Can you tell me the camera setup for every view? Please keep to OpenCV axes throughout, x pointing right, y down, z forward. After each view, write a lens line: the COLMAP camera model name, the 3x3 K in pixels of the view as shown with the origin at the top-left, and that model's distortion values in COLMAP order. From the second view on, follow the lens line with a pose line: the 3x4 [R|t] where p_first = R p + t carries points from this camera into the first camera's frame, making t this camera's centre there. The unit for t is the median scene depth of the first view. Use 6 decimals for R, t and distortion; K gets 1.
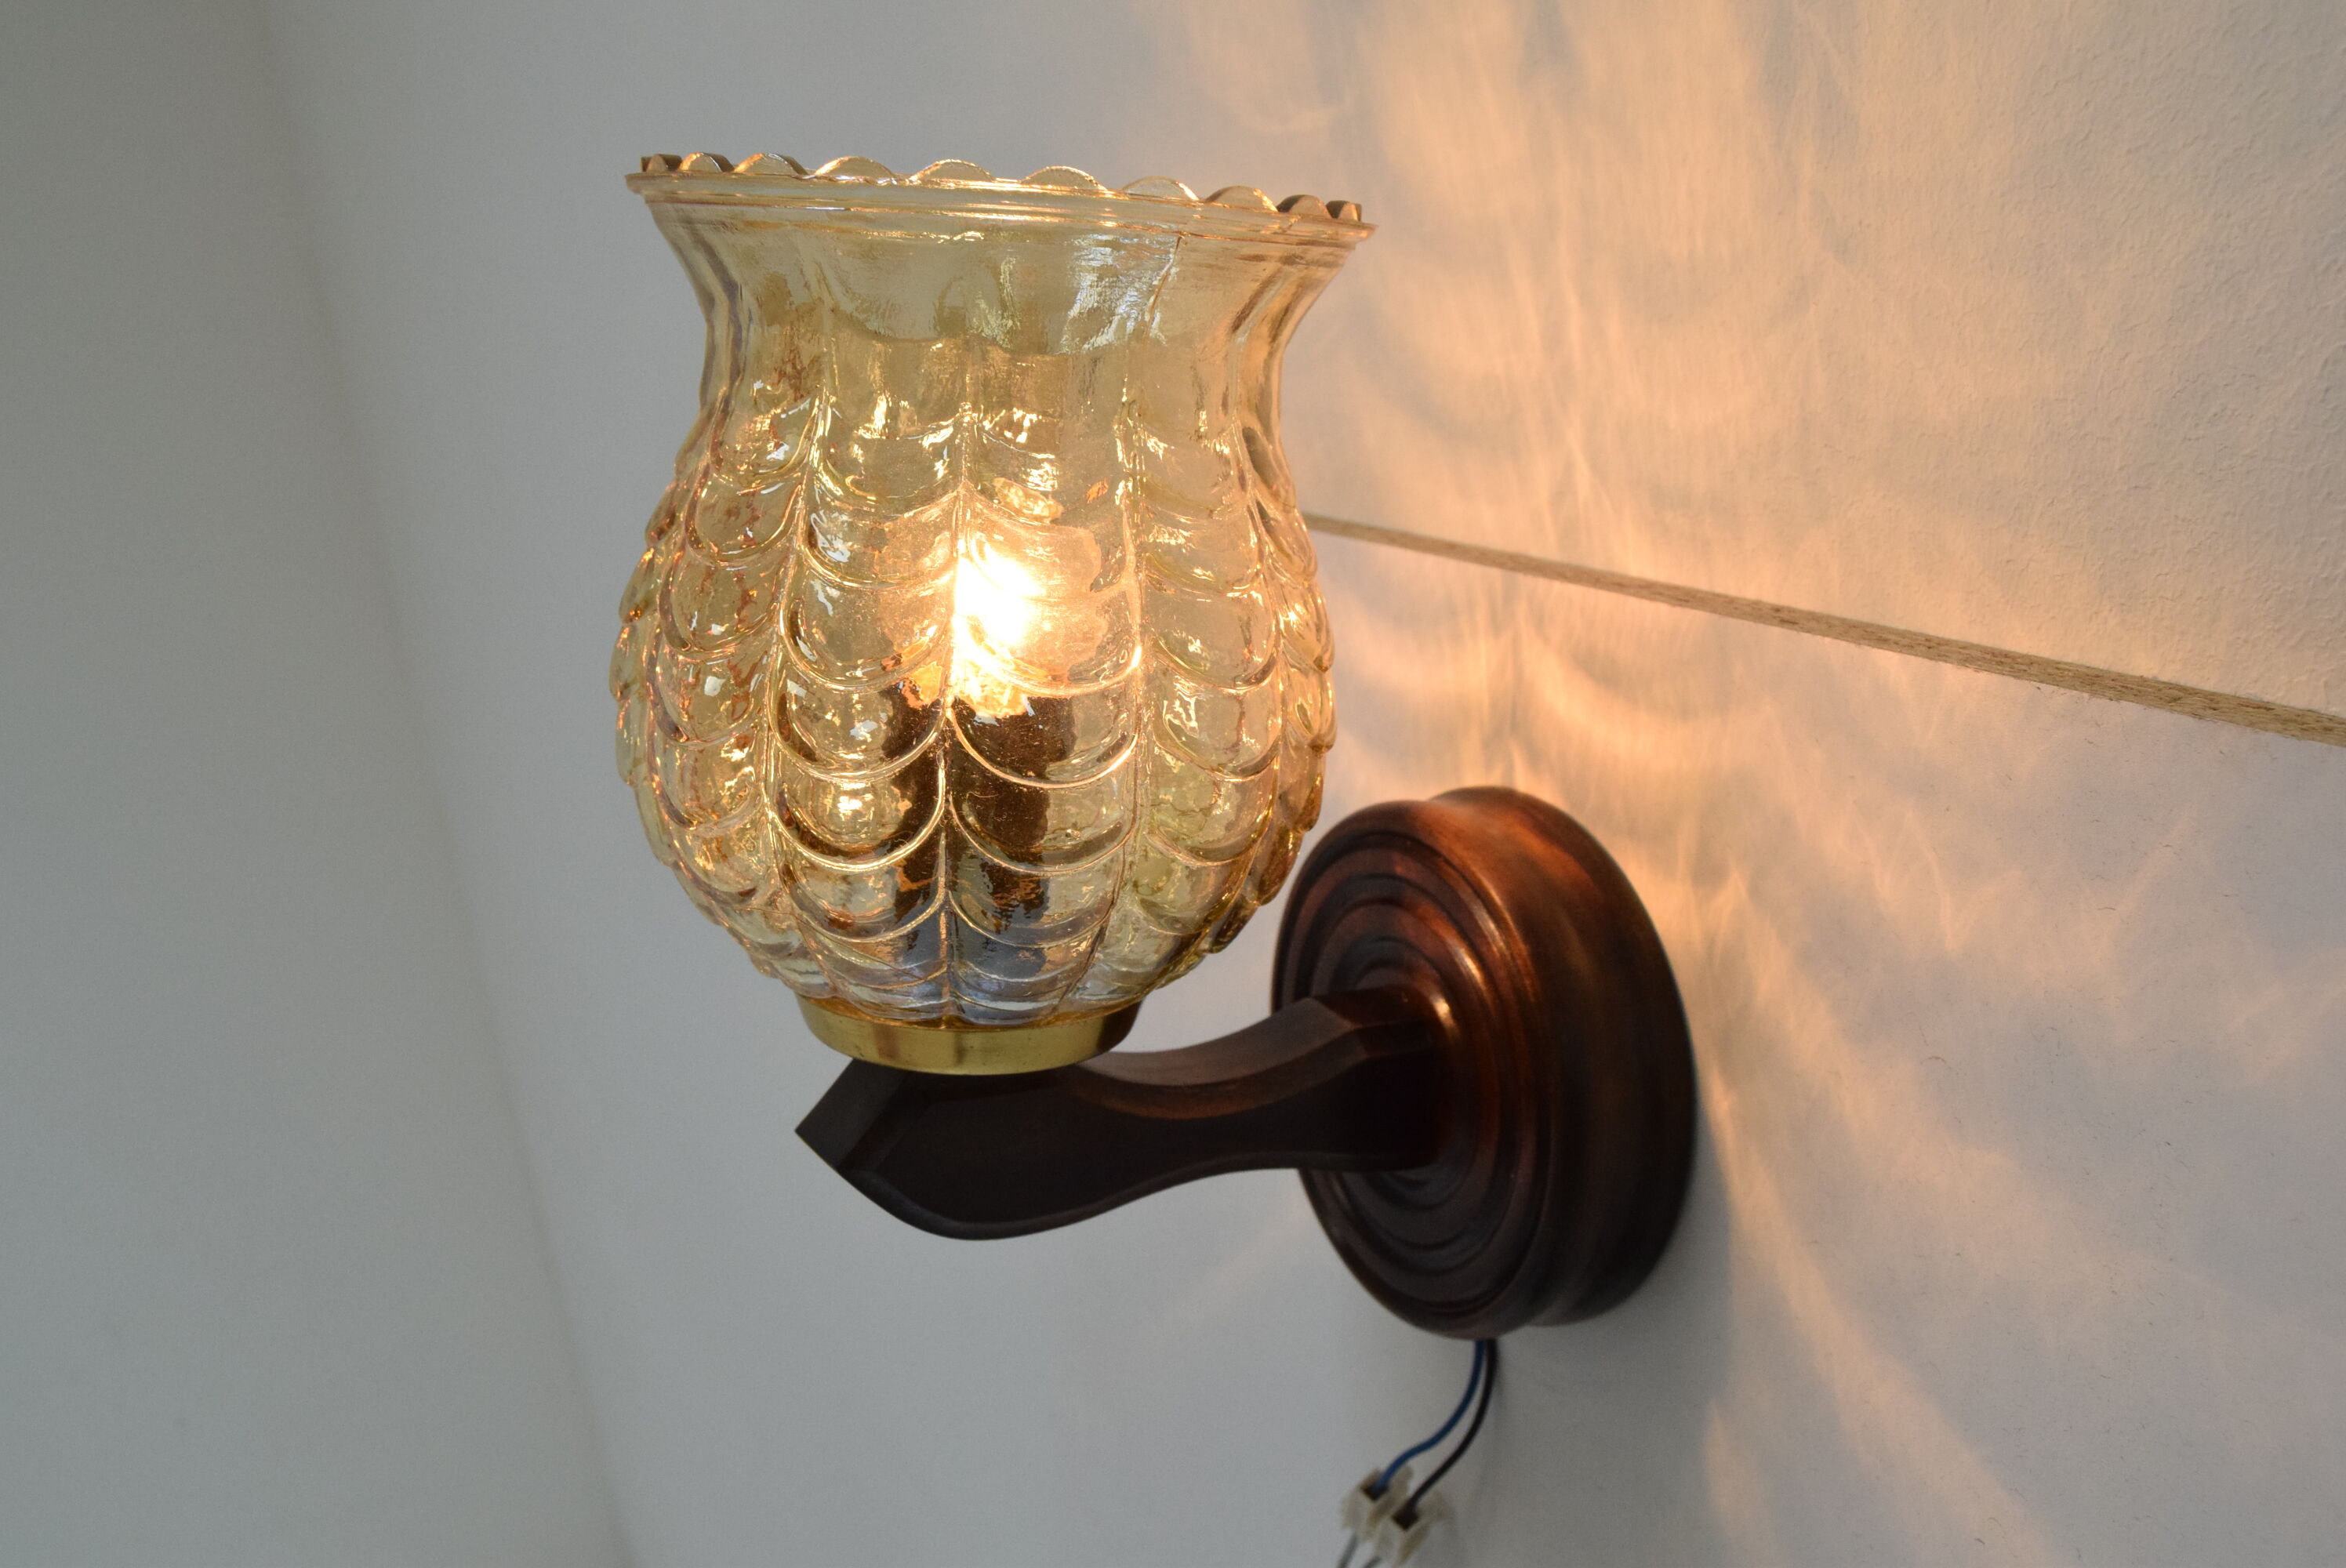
lens RADIAL K [[2421.9, 0, 1173.0], [0, 2421.9, 784.0], [0, 0, 1]] dist [-0.061188, -0.004105]
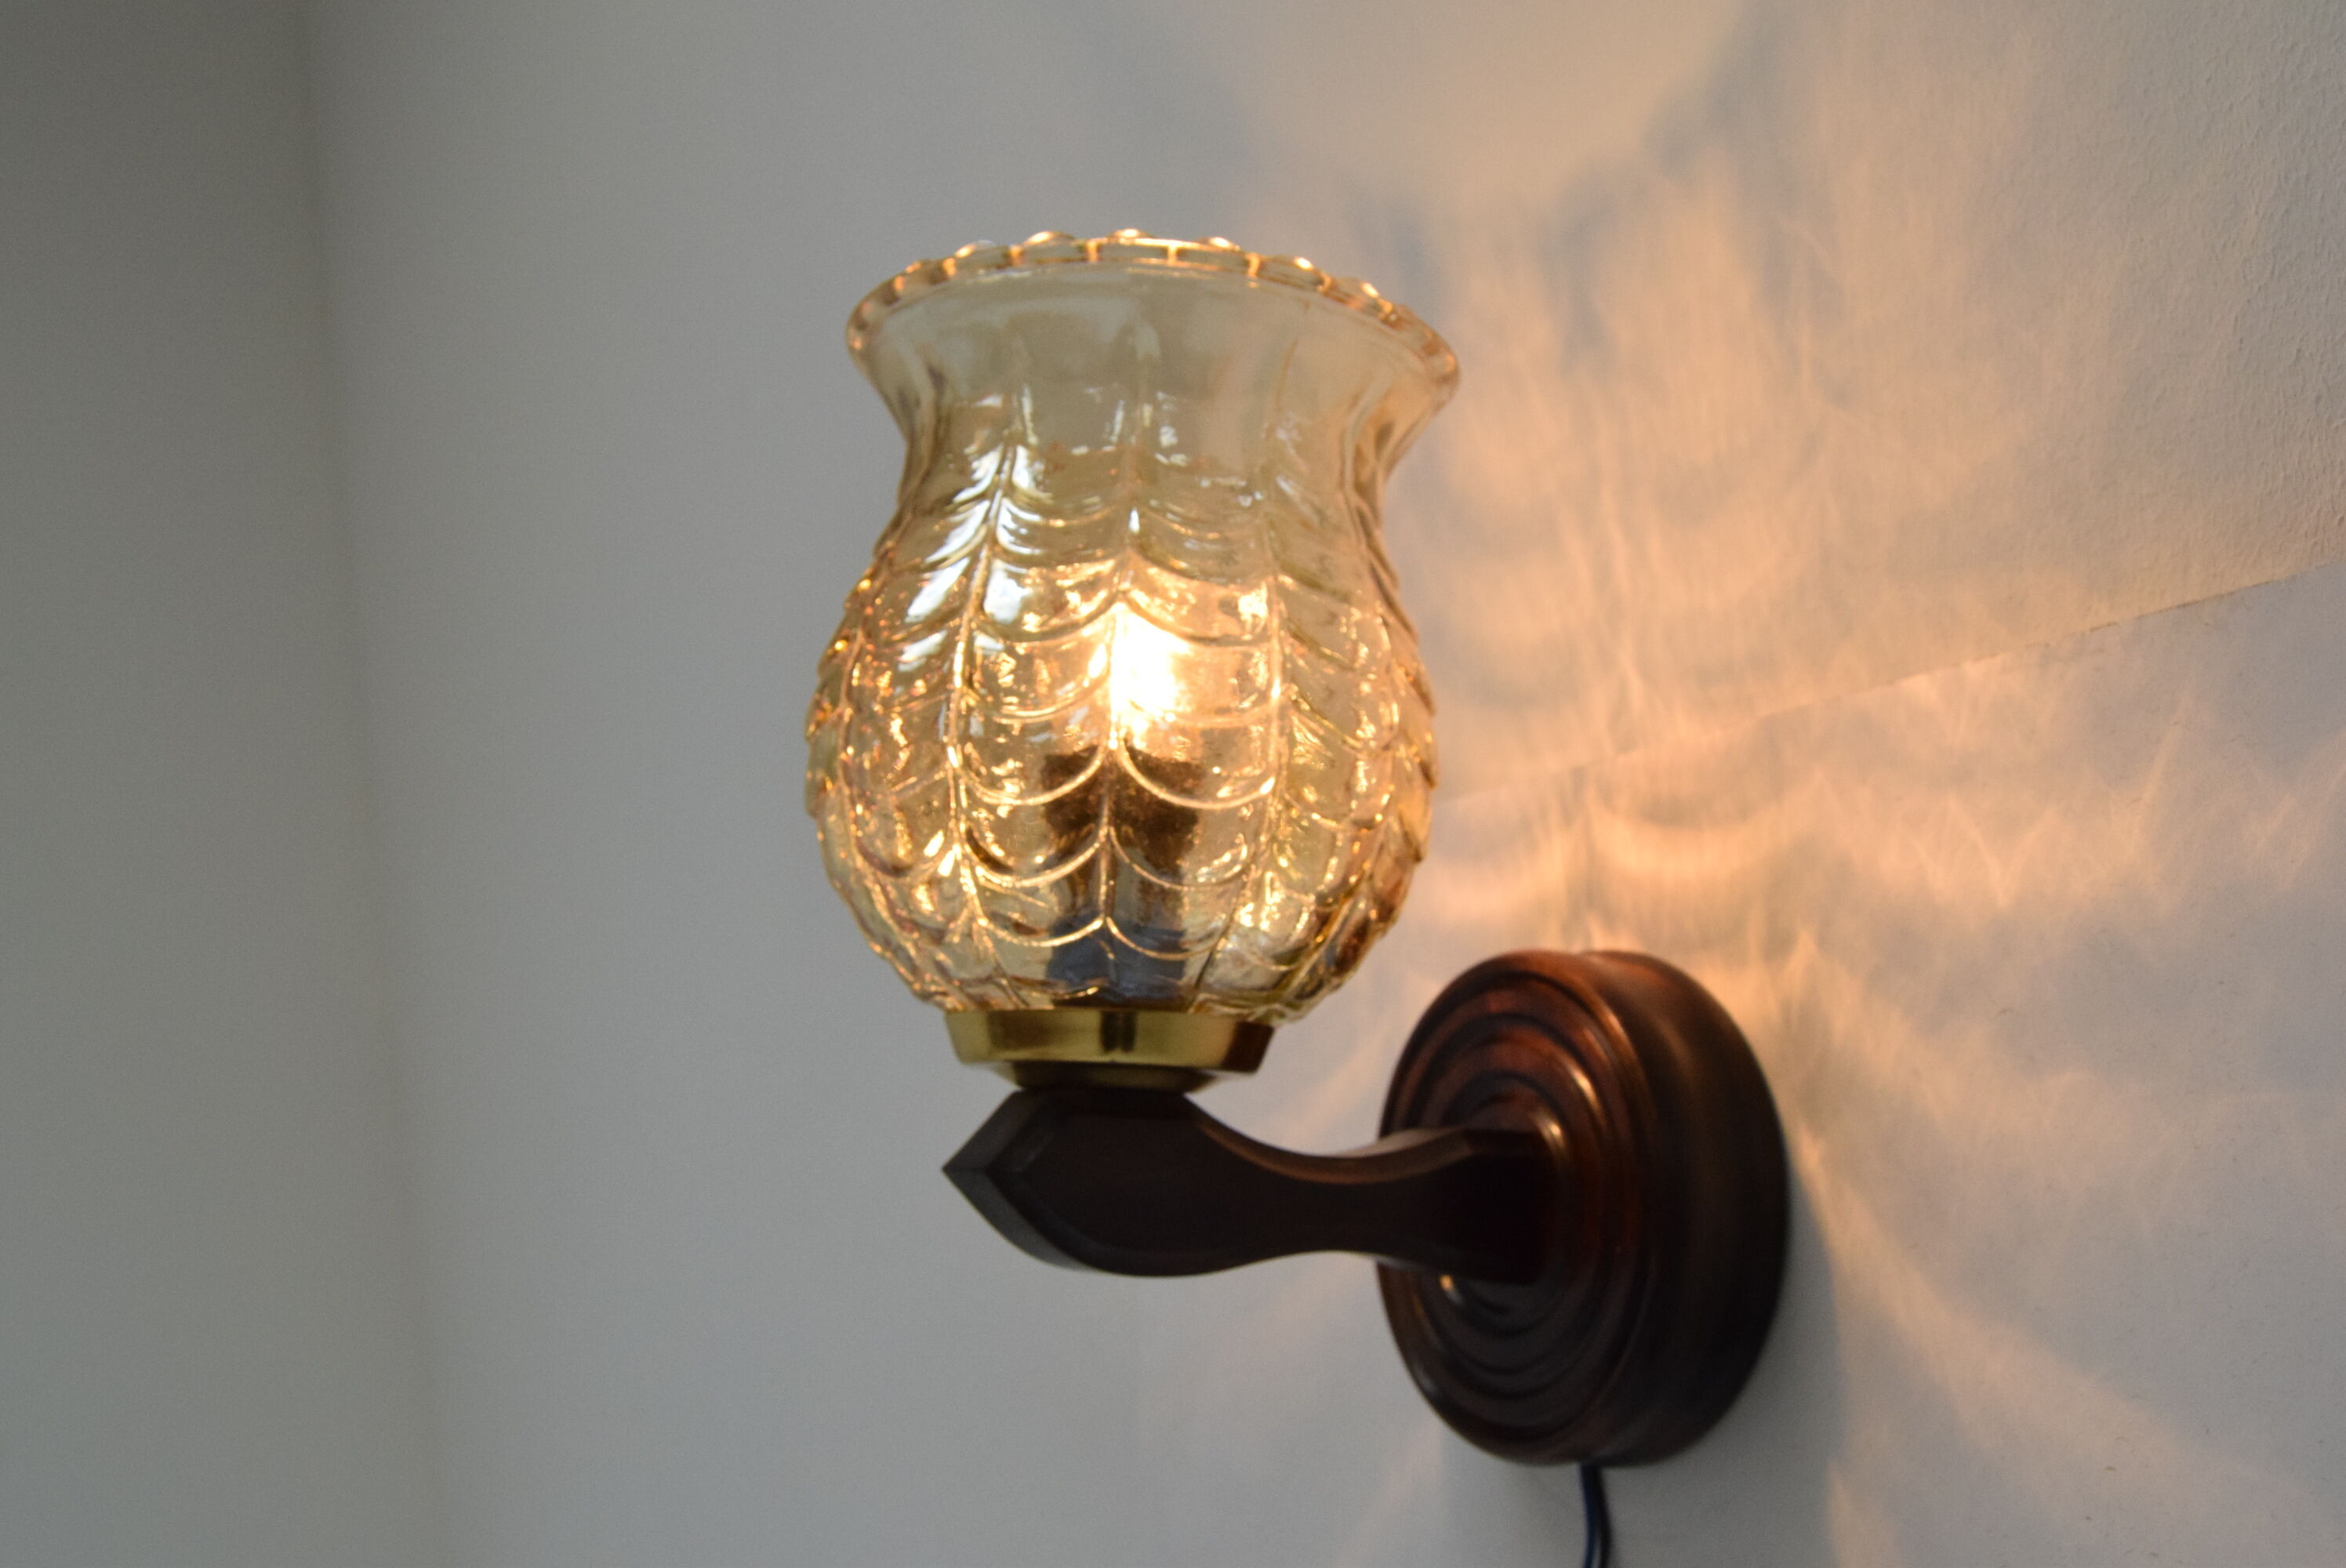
lens RADIAL K [[2421.9, 0, 1173.0], [0, 2421.9, 784.0], [0, 0, 1]] dist [-0.061188, -0.004105]
pose [[0.999996, 0.000372, -0.002896, -0.052383], [-0.001471, 0.920974, -0.389622, 0.405002], [0.002522, 0.389625, 0.920970, -0.043589]]
